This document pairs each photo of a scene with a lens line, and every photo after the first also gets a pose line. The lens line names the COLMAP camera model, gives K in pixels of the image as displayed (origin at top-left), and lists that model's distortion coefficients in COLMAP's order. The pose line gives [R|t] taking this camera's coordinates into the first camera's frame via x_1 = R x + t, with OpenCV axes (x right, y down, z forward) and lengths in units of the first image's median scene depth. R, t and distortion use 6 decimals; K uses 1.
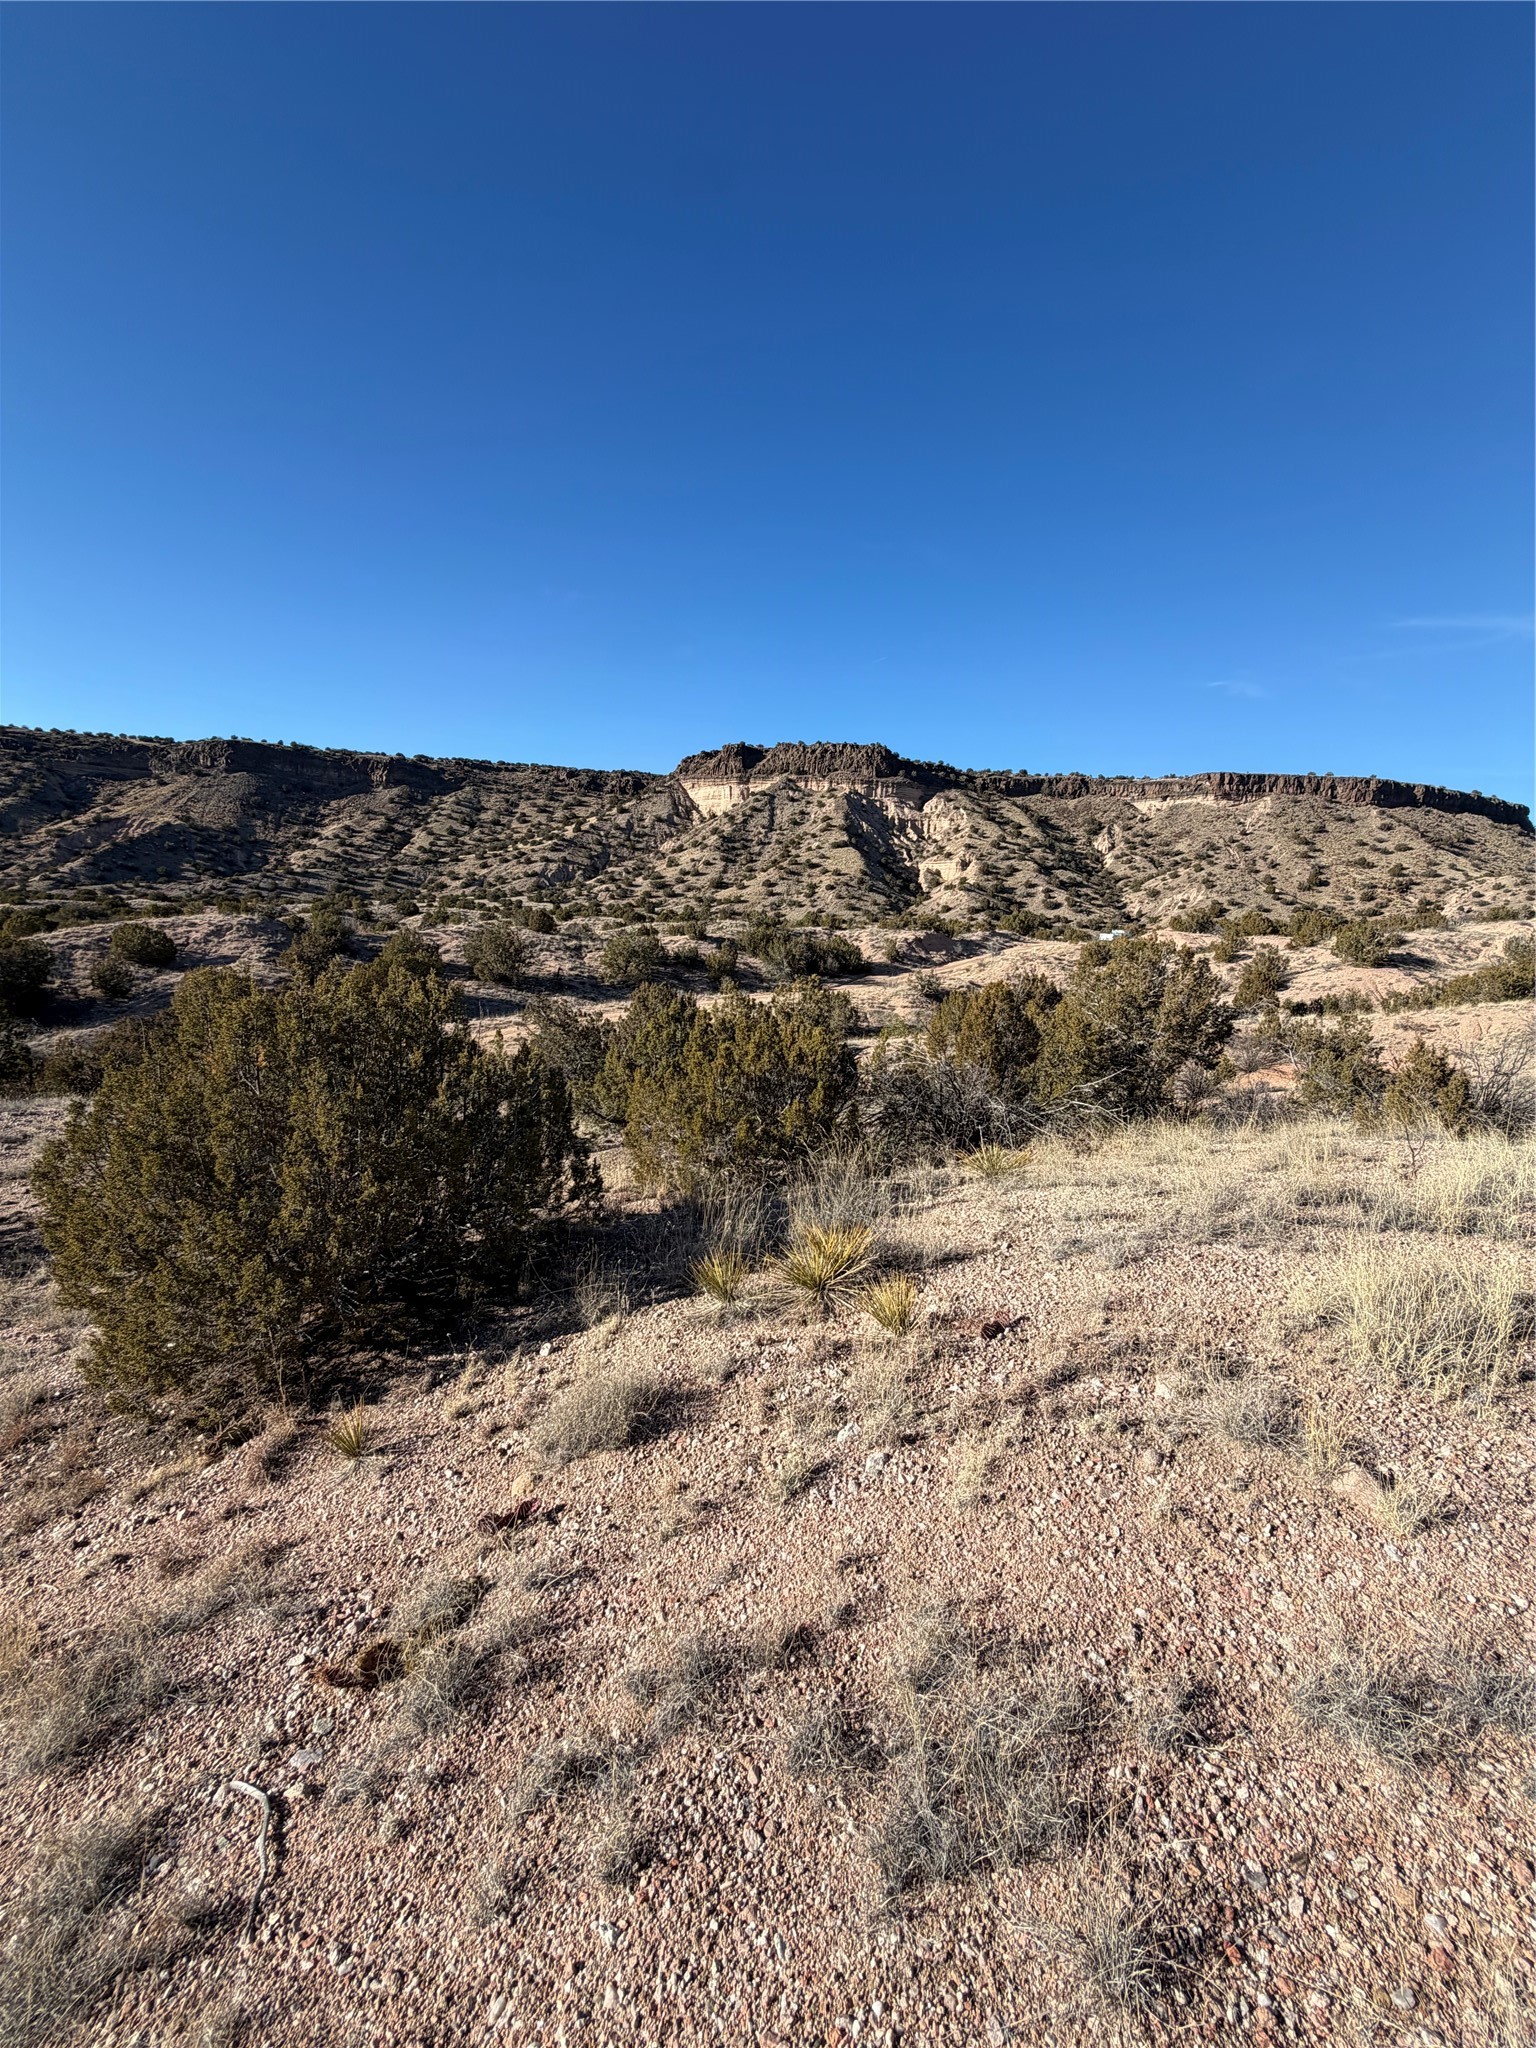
lens RADIAL K [[810.6, 0, 765.3], [0, 810.6, 1016.6], [0, 0, 1]] dist [0.000762, 0.000009]
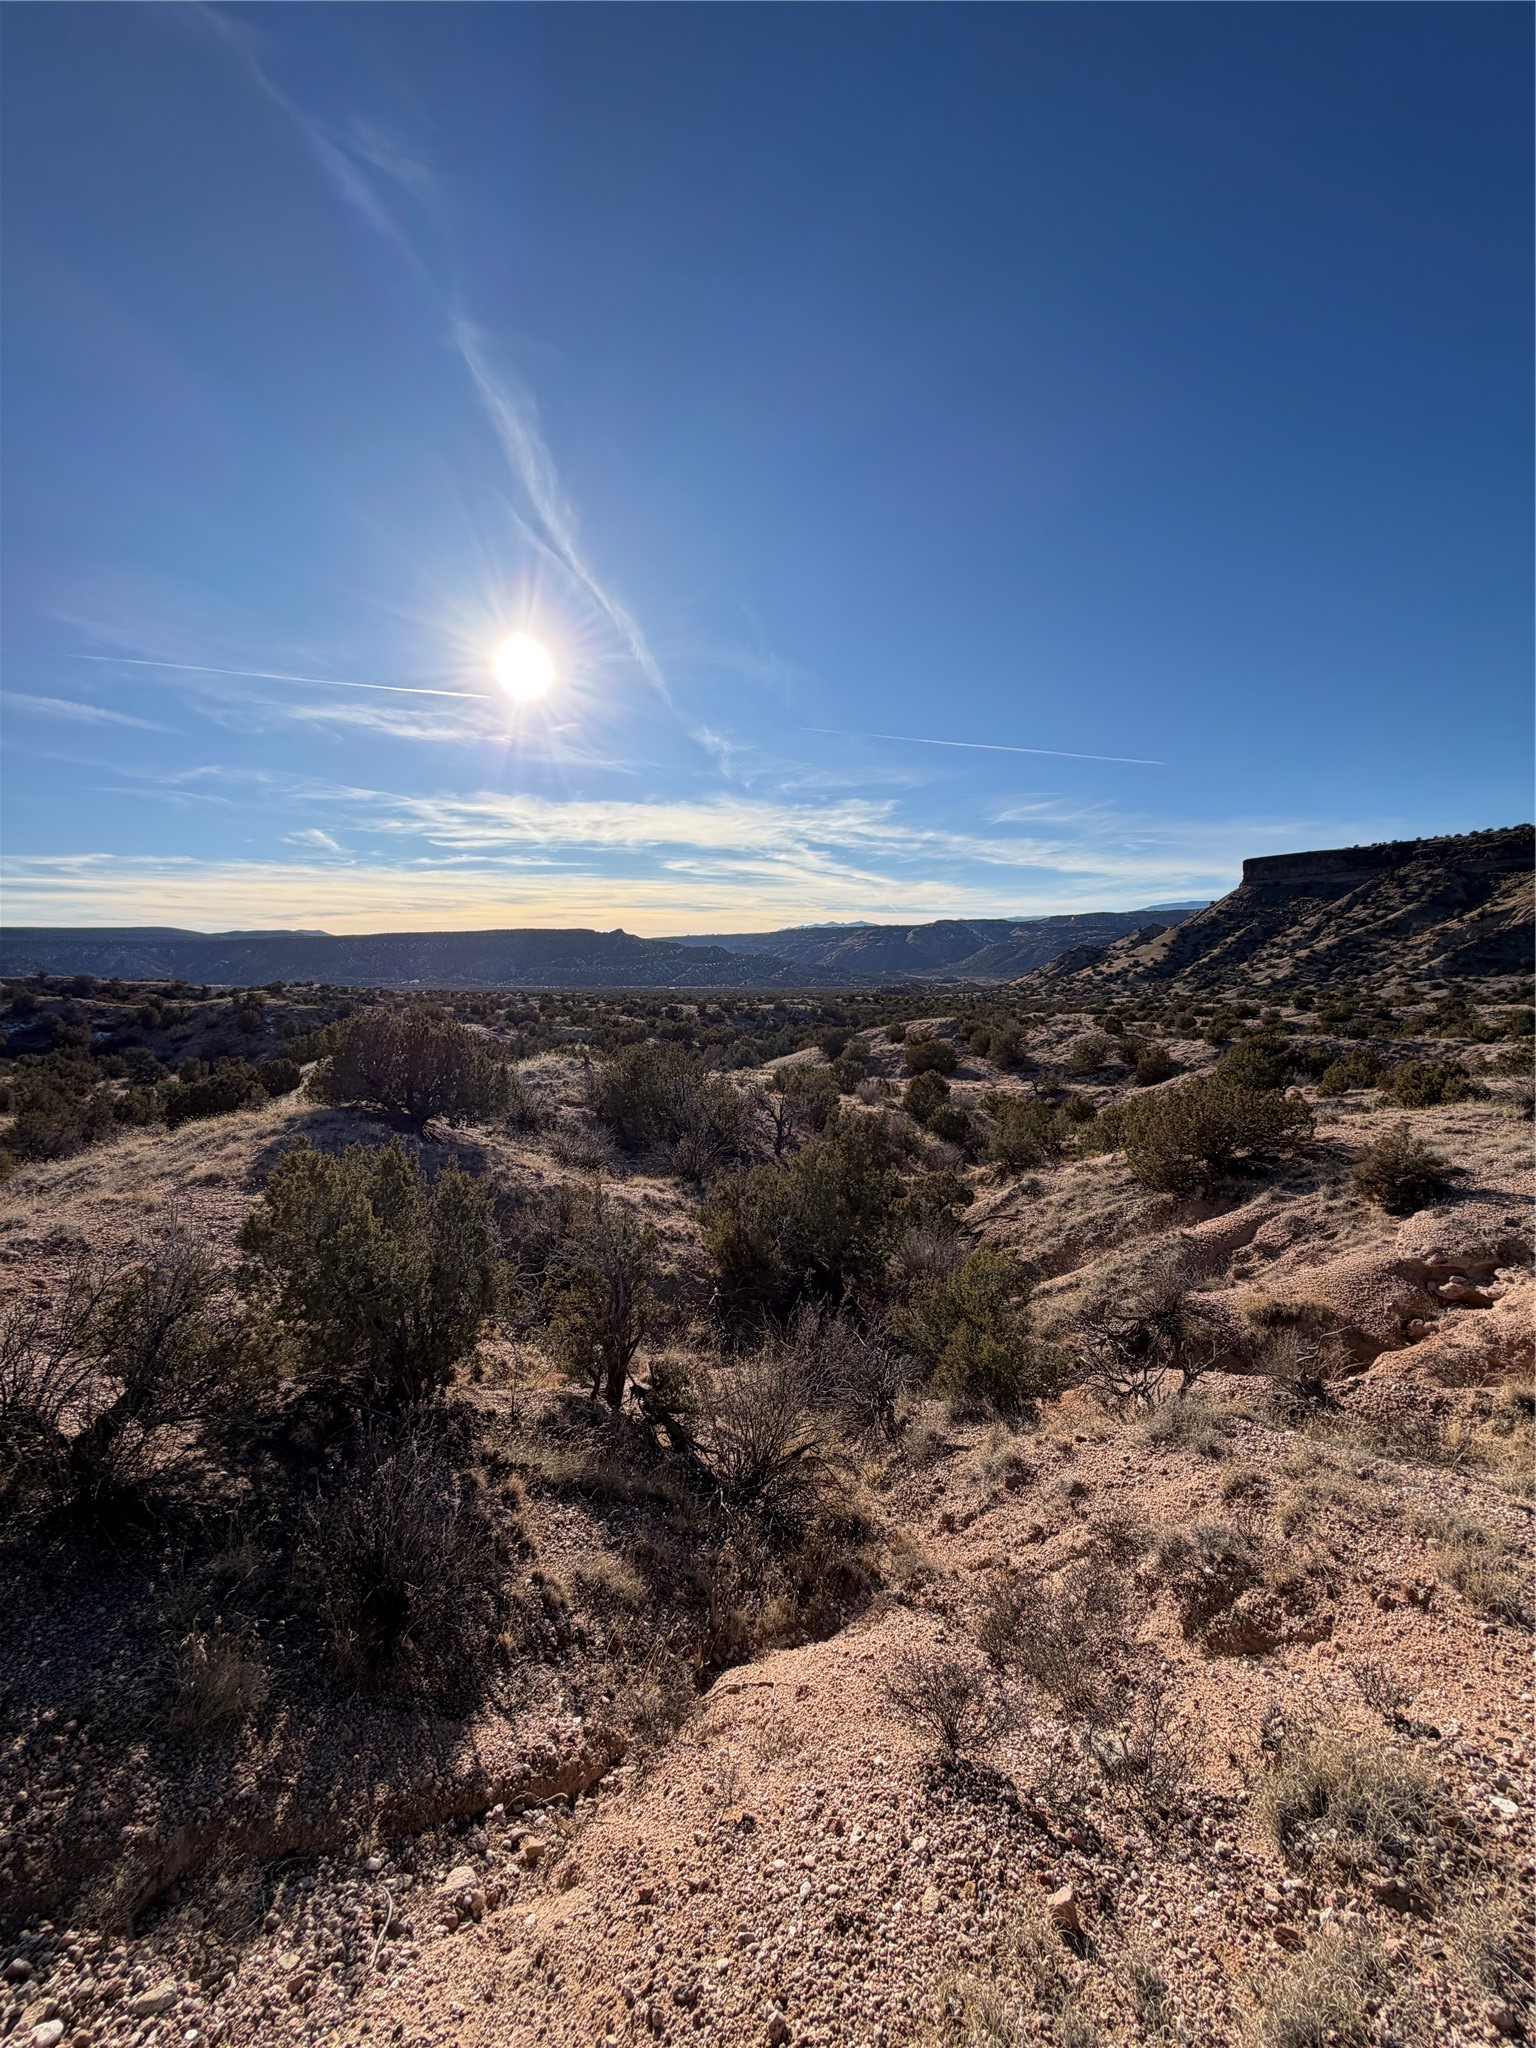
lens RADIAL K [[810.6, 0, 760.2], [0, 810.6, 1004.9], [0, 0, 1]] dist [0.000762, 0.000009]
pose [[0.068261, -0.004006, -0.997659, 0.138936], [-0.120585, 0.992628, -0.012236, -0.009638], [0.990353, 0.121138, 0.067275, 0.051491]]
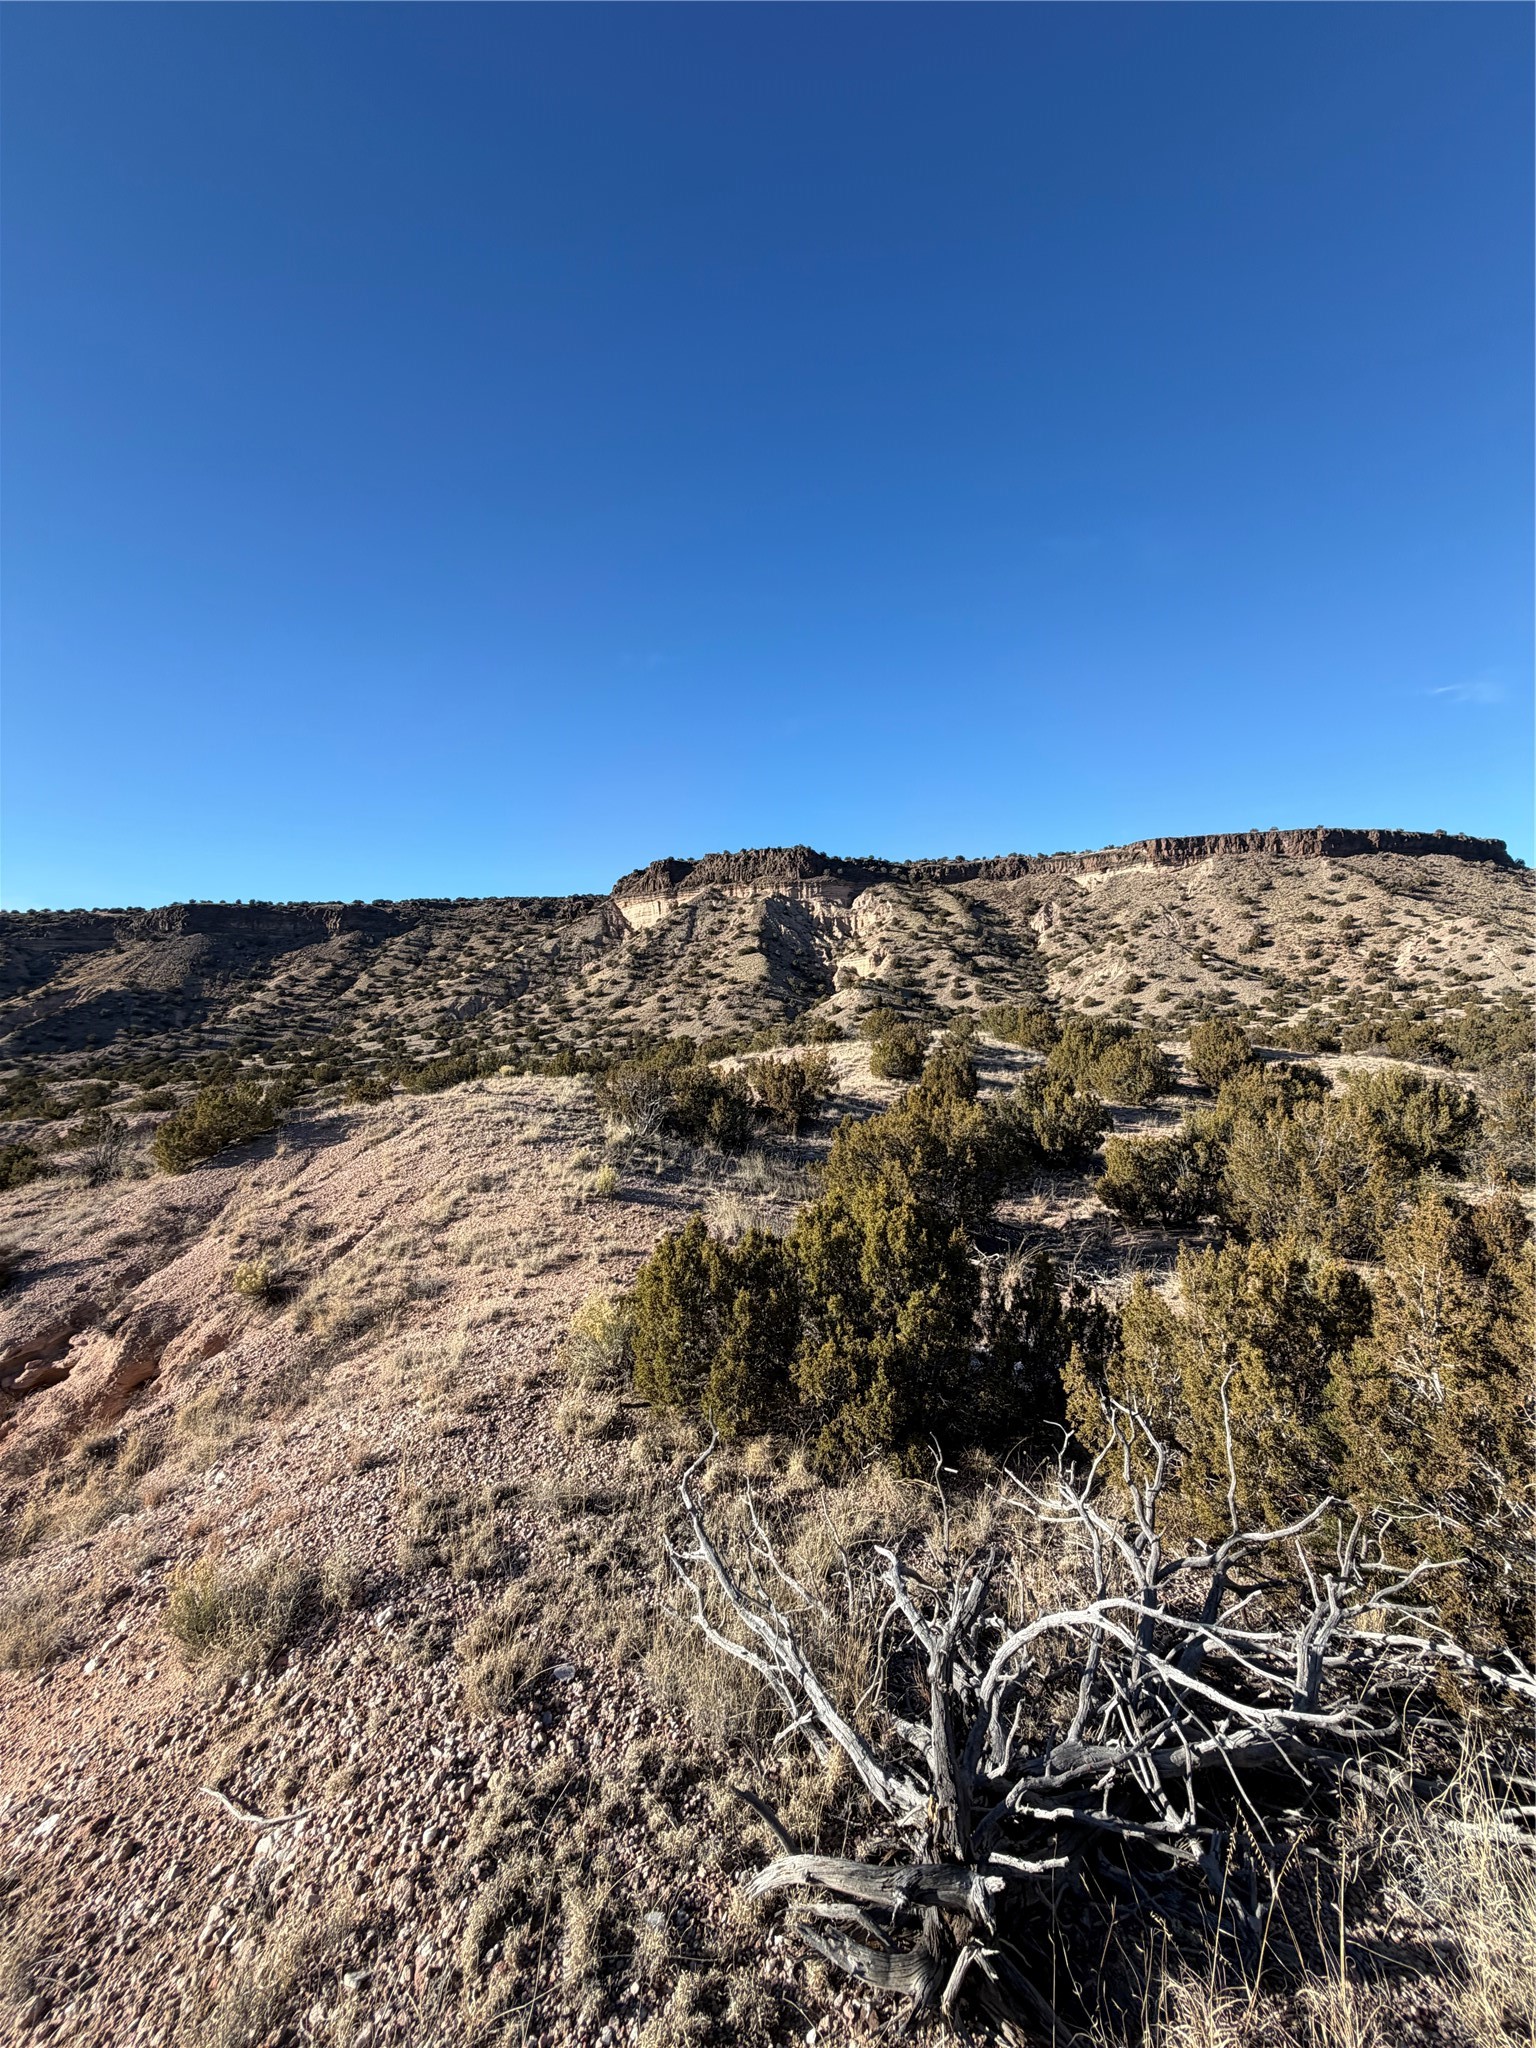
lens RADIAL K [[810.6, 0, 766.8], [0, 810.6, 1016.5], [0, 0, 1]] dist [0.000762, 0.000009]
pose [[0.994624, -0.089029, -0.052888, 0.142582], [0.081700, 0.988470, -0.127484, -0.009482], [0.063628, 0.122478, 0.990430, 0.050476]]
